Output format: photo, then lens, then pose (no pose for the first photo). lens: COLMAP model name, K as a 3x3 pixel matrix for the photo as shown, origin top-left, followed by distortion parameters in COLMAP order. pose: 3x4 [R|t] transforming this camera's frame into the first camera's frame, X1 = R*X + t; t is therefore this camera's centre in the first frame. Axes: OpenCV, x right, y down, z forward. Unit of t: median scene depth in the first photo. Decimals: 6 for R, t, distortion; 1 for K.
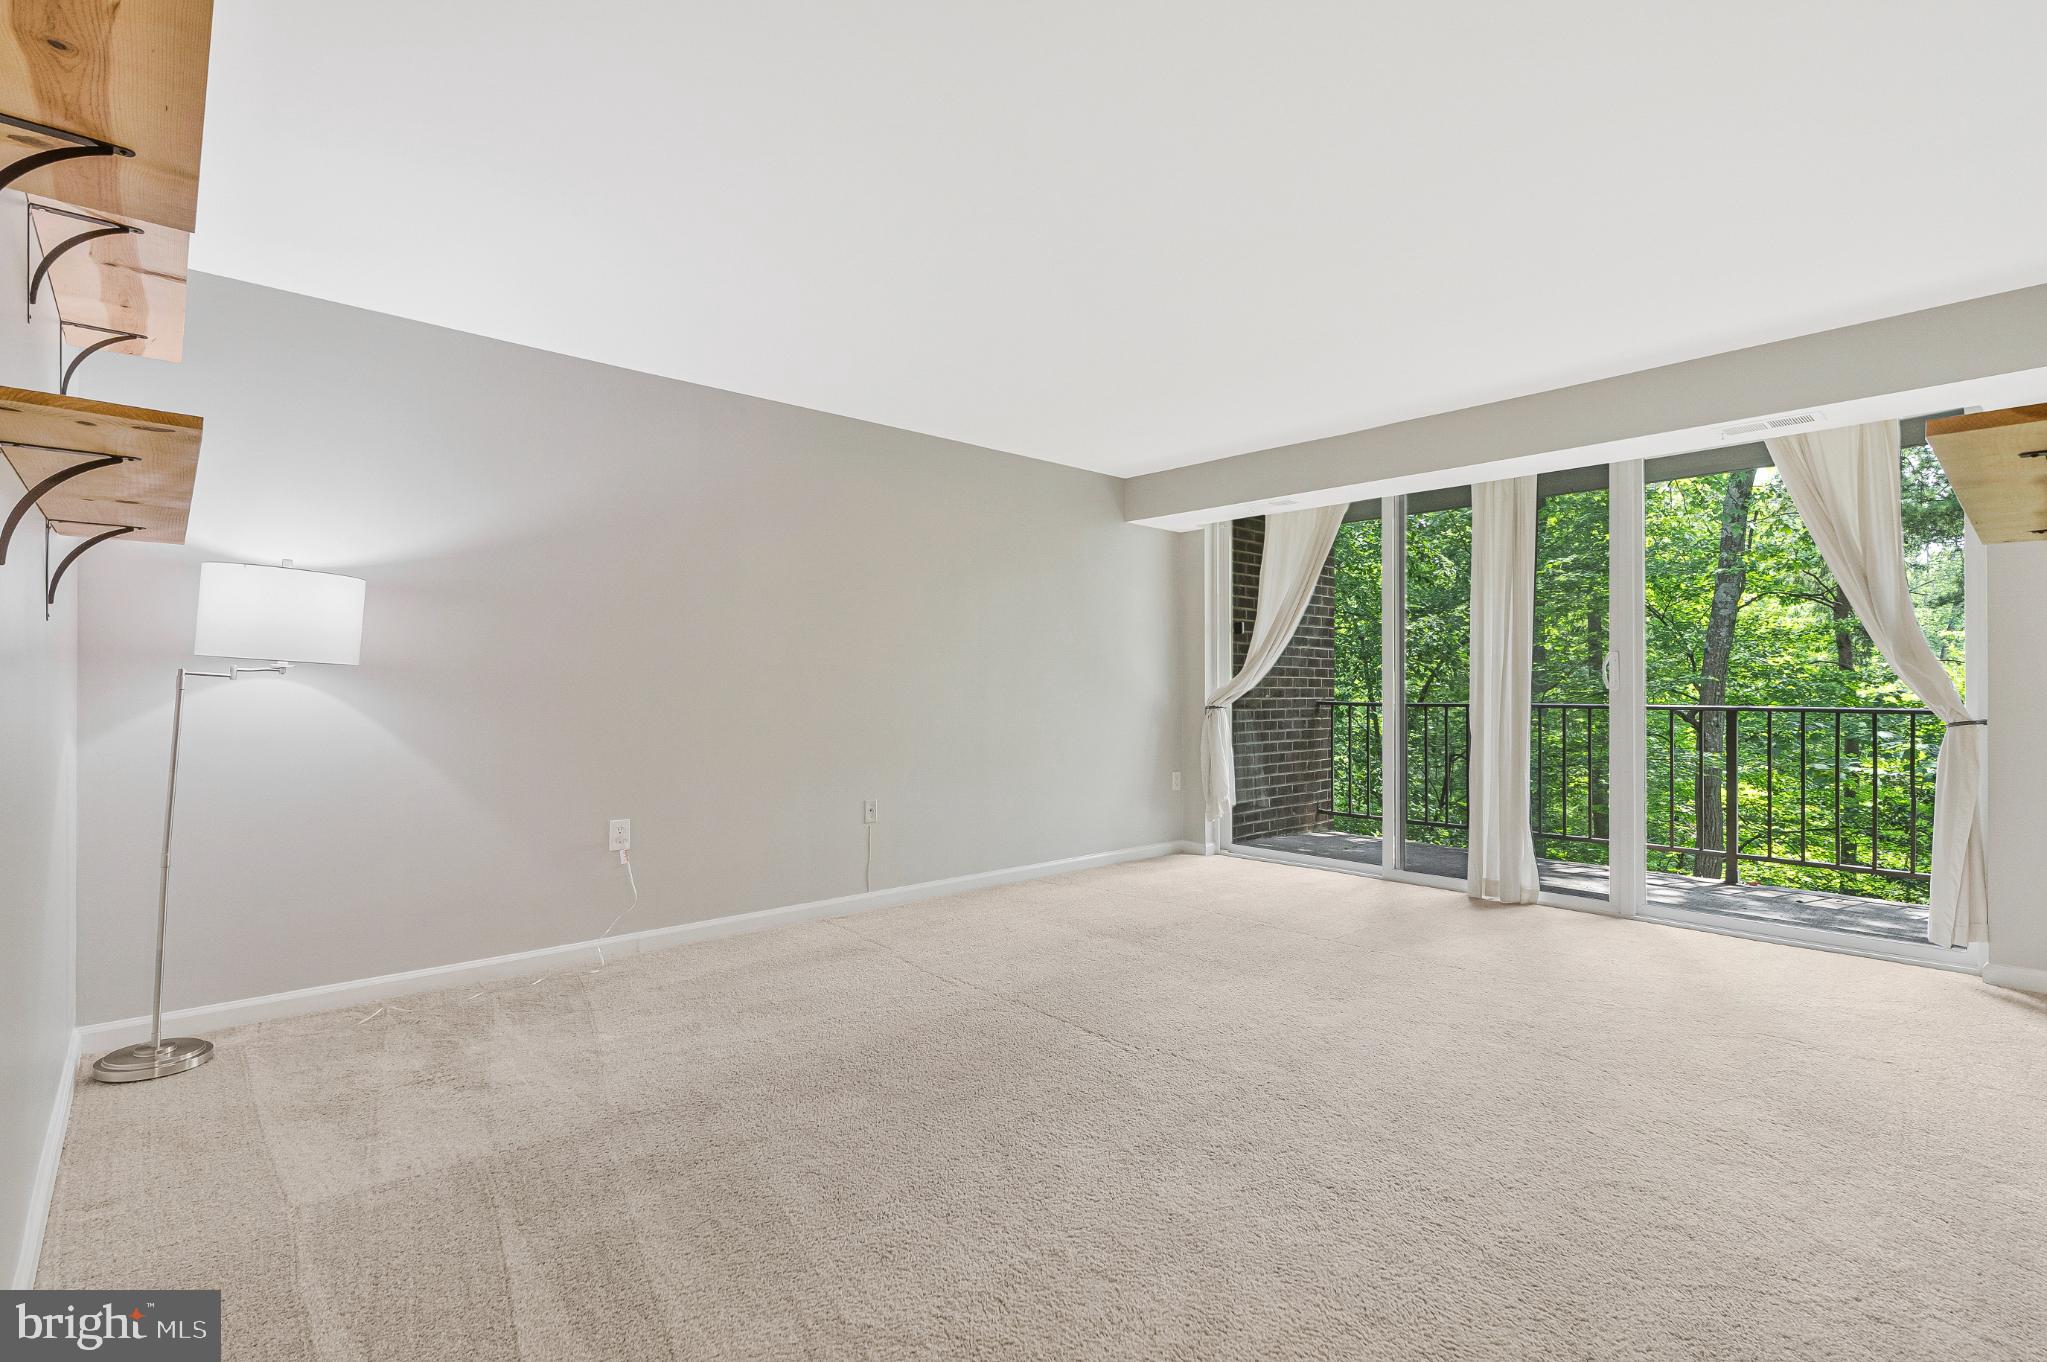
lens RADIAL K [[908.5, 0, 1023.5], [0, 908.5, 681.0], [0, 0, 1]] dist [-0.000872, 0.000126]
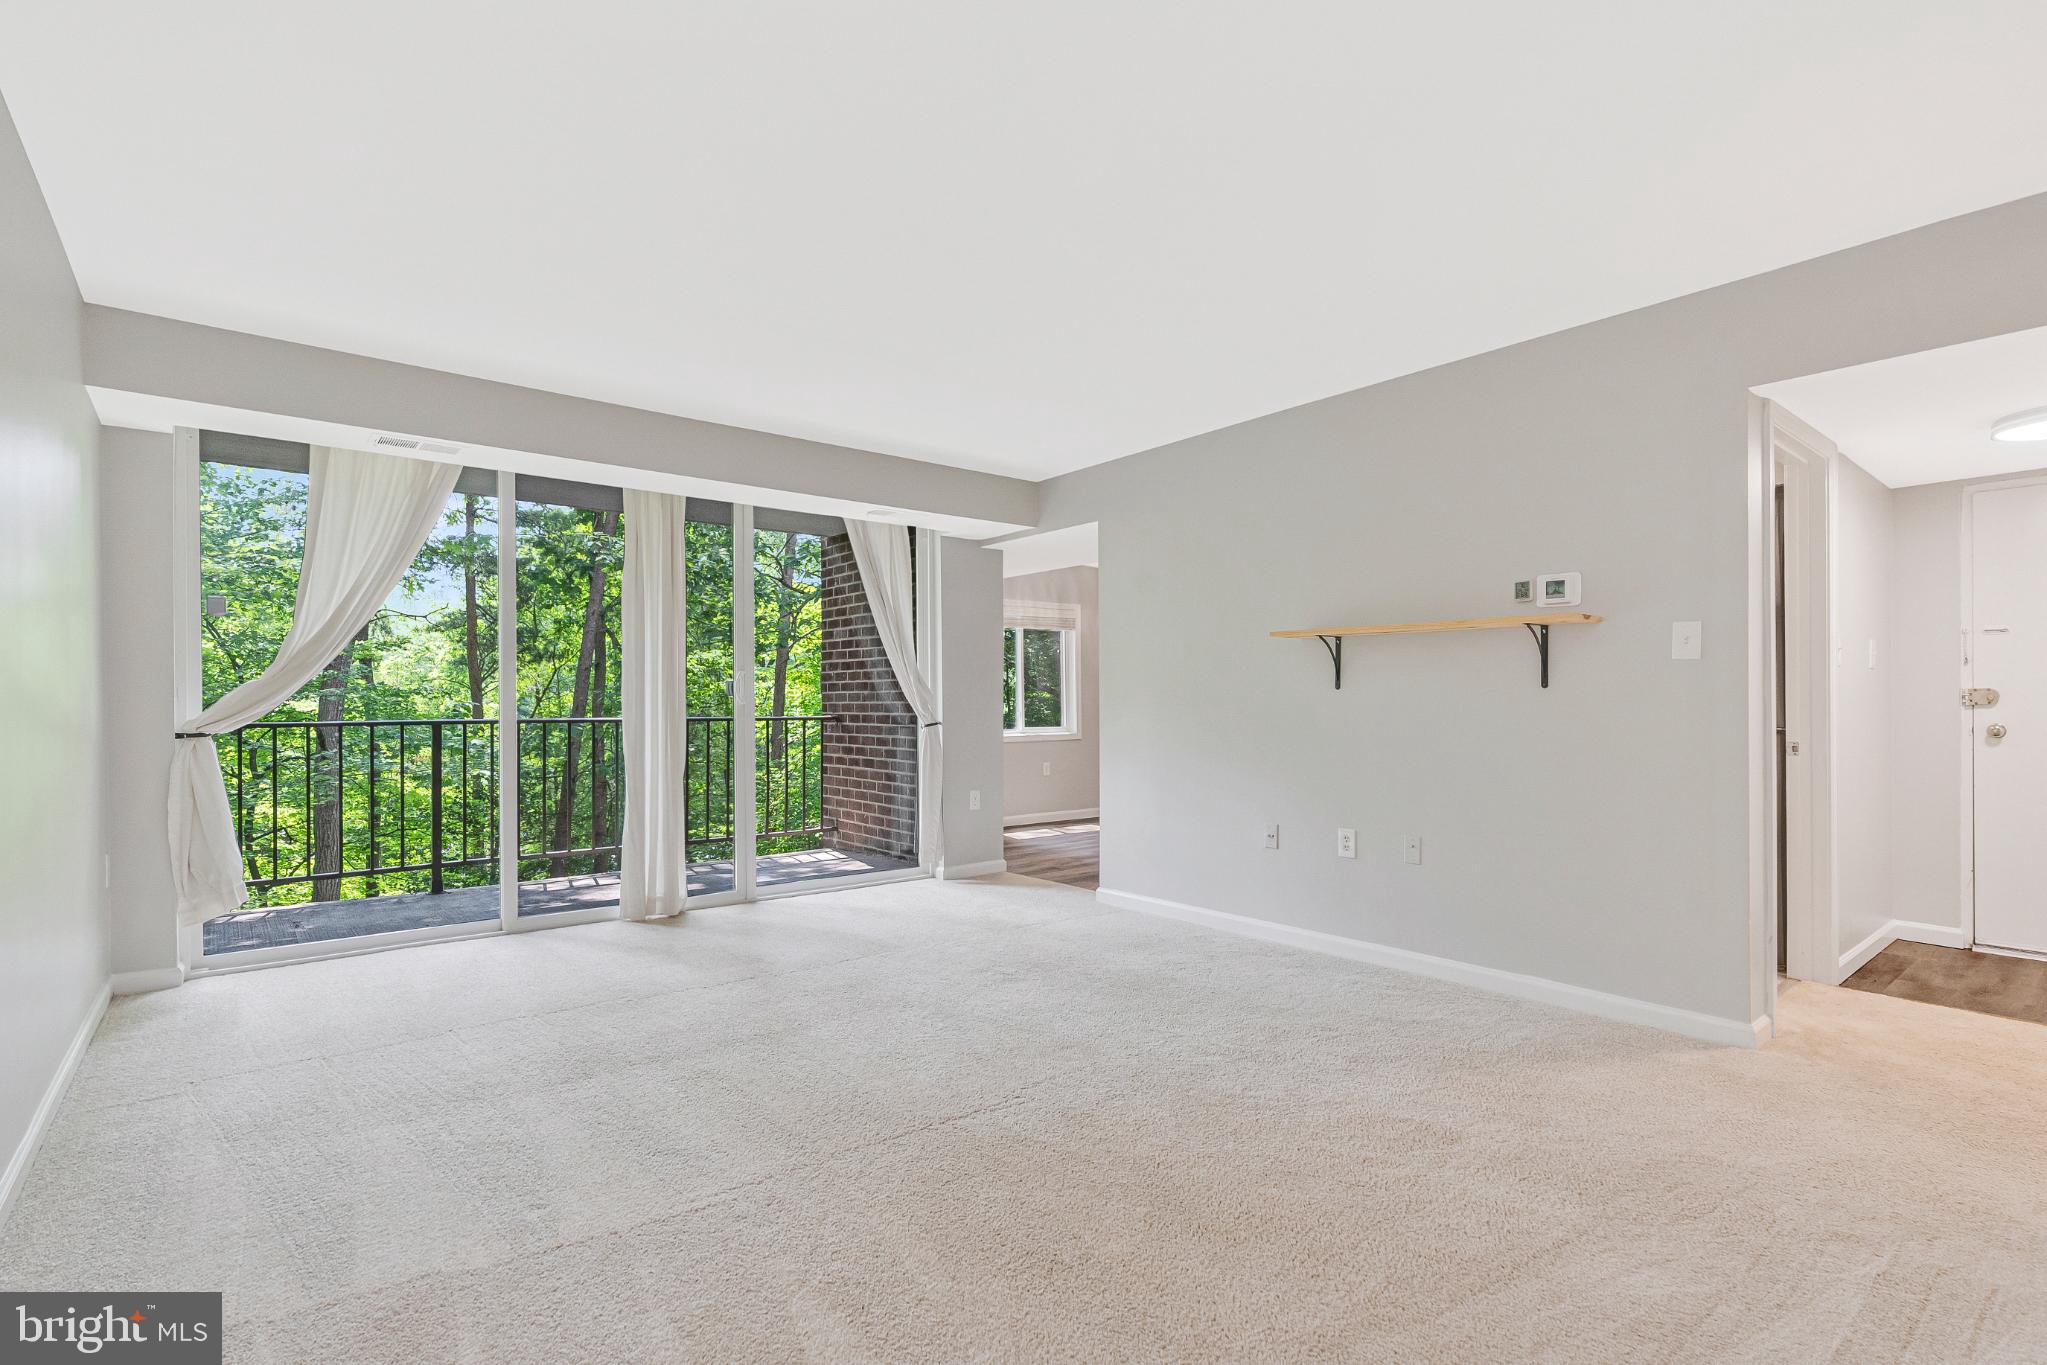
lens RADIAL K [[959.8, 0, 1027.2], [0, 959.8, 718.8], [0, 0, 1]] dist [-0.000446, 0.000290]
pose [[0.070880, -0.019640, 0.997291, -0.494440], [-0.006707, 0.999774, 0.020166, 0.001640], [-0.997462, -0.008118, 0.070732, 0.521439]]
